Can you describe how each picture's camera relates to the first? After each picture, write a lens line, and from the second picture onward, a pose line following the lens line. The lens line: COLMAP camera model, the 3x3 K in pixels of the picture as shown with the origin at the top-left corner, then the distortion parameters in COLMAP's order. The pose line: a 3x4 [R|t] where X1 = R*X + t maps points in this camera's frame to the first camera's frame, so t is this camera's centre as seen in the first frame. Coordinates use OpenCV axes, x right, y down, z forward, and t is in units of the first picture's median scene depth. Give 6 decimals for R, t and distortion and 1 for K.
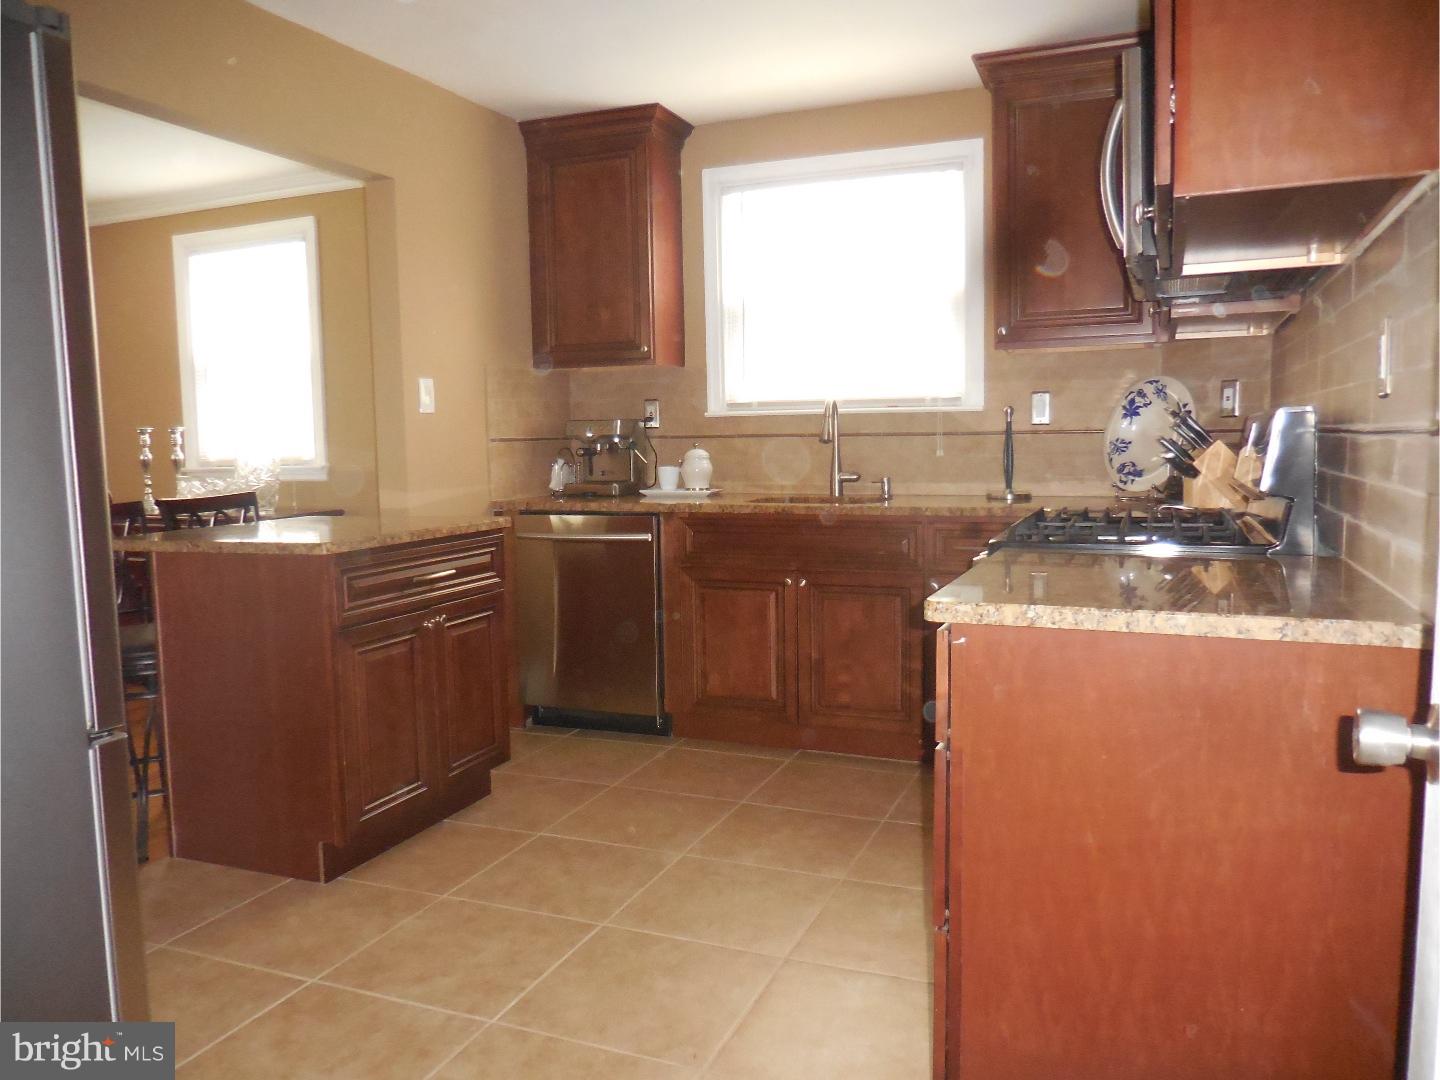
lens RADIAL K [[1060.4, 0, 720.0], [0, 1060.4, 540.0], [0, 0, 1]] dist [-0.078507, -0.000145]
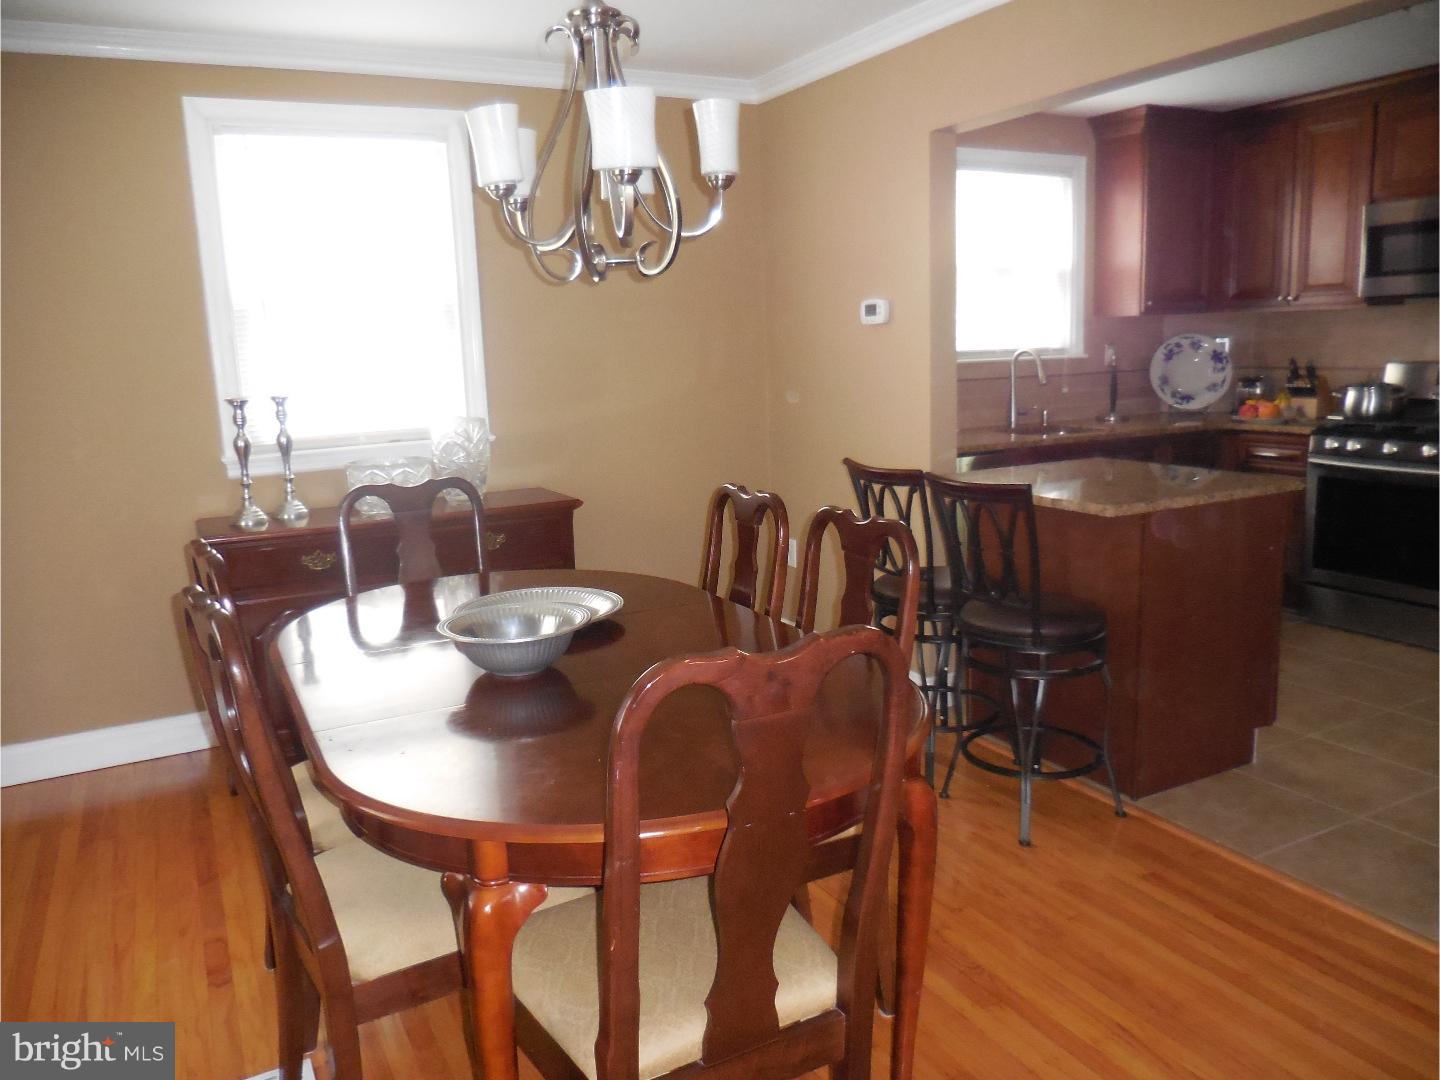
lens RADIAL K [[1075.1, 0, 720.0], [0, 1075.1, 540.0], [0, 0, 1]] dist [-0.035173, 0.005691]
pose [[0.640588, -0.151300, 0.752832, -1.222908], [0.100033, 0.988485, 0.113542, -0.098716], [-0.761341, 0.002574, 0.648346, 0.473602]]
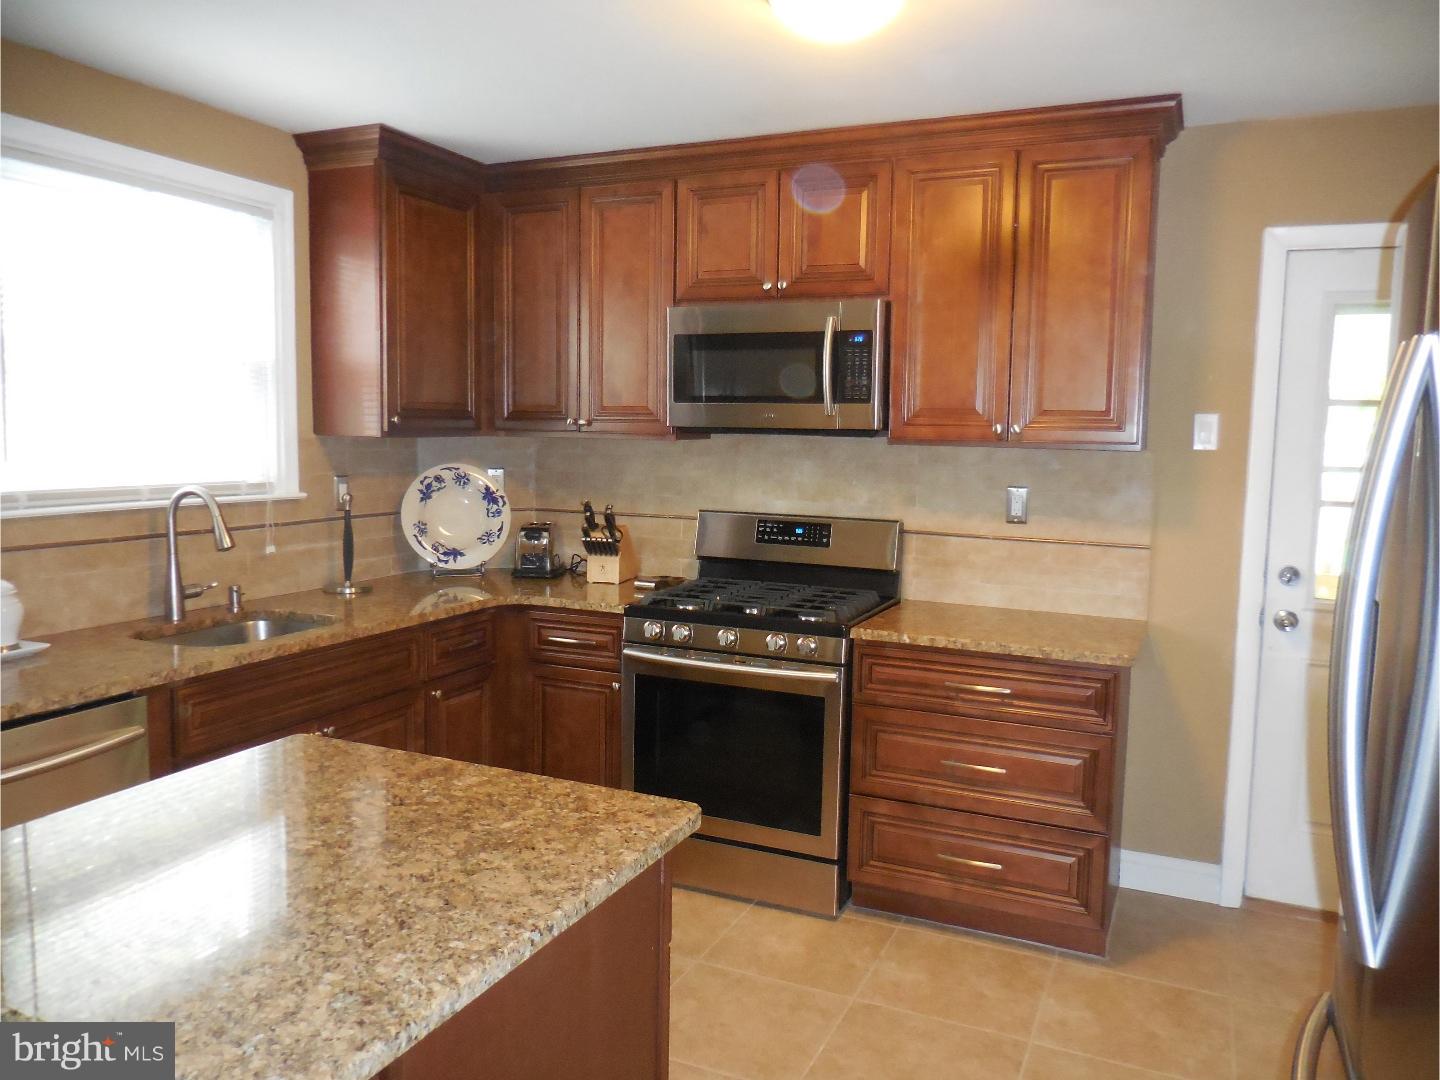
lens RADIAL K [[1075.1, 0, 720.0], [0, 1075.1, 540.0], [0, 0, 1]] dist [-0.035173, 0.005691]
pose [[0.035466, -0.086744, 0.995599, -0.683639], [0.075110, 0.993640, 0.083898, -0.143313], [-0.996544, 0.071804, 0.041756, 0.639877]]
